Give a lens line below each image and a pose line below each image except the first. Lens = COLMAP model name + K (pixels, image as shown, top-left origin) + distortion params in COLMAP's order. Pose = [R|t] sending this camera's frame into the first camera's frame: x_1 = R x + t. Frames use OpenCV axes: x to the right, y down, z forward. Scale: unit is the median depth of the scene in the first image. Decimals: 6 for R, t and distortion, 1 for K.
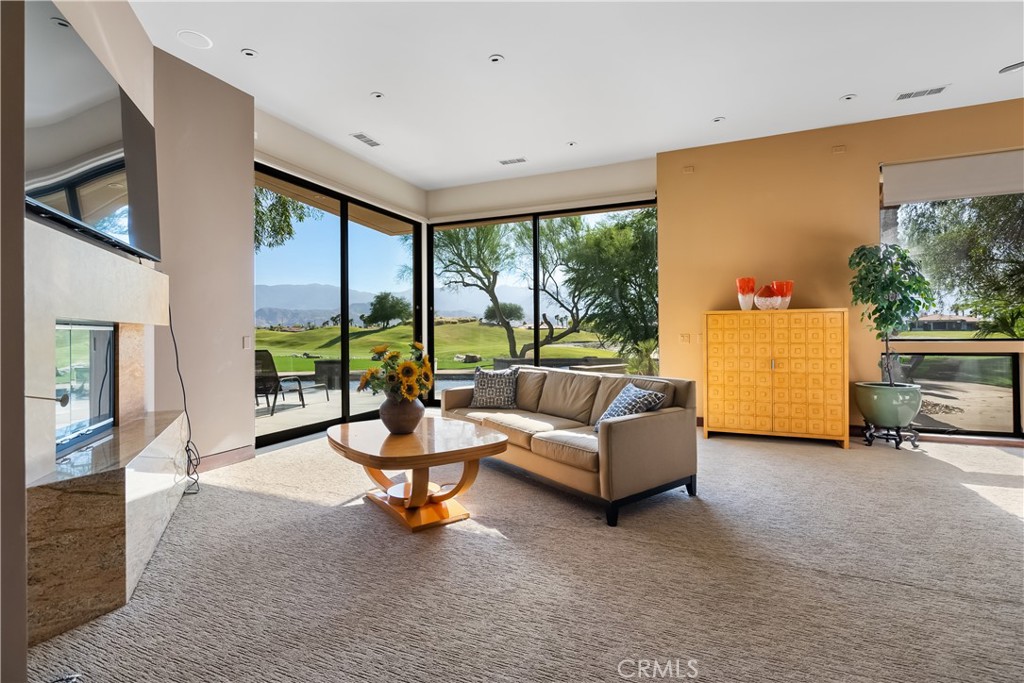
lens RADIAL K [[465.2, 0, 513.2], [0, 465.2, 331.3], [0, 0, 1]] dist [-0.001926, -0.000140]
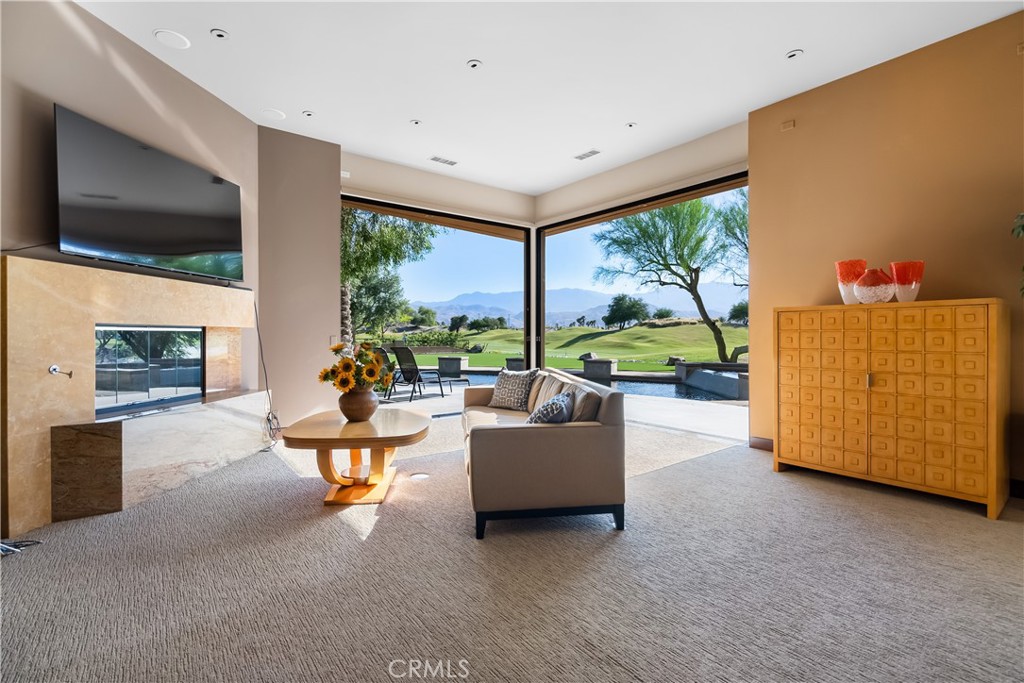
lens RADIAL K [[458.9, 0, 513.2], [0, 458.9, 336.8], [0, 0, 1]] dist [-0.001006, 0.000103]
pose [[0.876900, 0.008304, -0.480600, 0.437269], [-0.003488, 0.999934, 0.010912, -0.001747], [0.480660, -0.007892, 0.876872, 0.130654]]
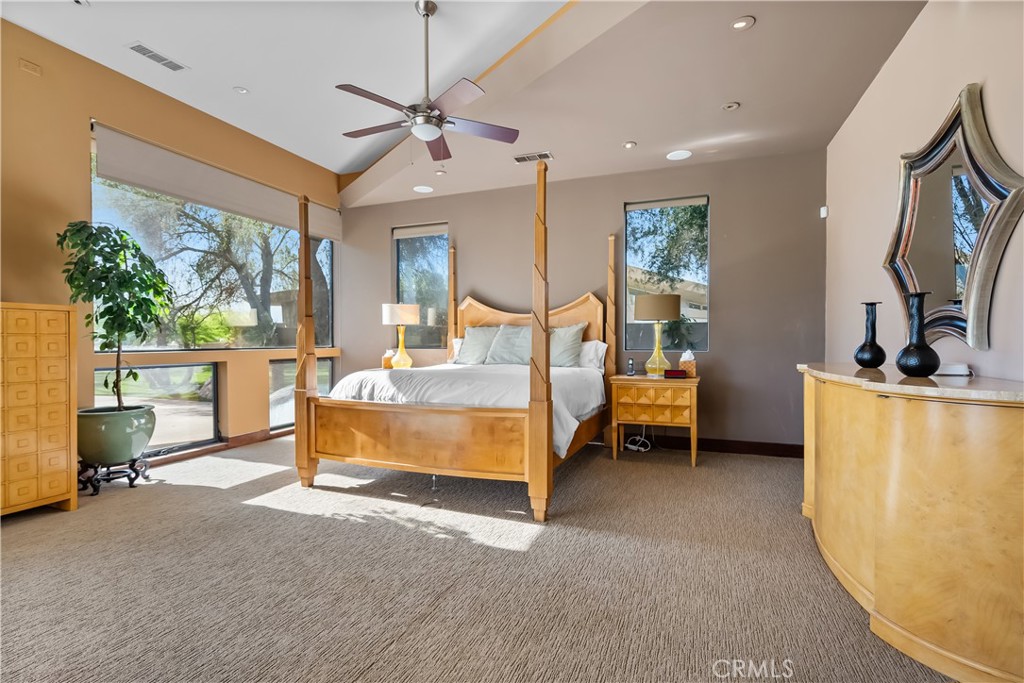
lens RADIAL K [[468.8, 0, 513.1], [0, 468.8, 347.7], [0, 0, 1]] dist [-0.002231, 0.000157]
pose [[-0.028699, -0.007892, 0.999557, 0.004068], [-0.005057, 0.999957, 0.007750, 0.002962], [-0.999575, -0.004833, -0.028738, 0.364814]]
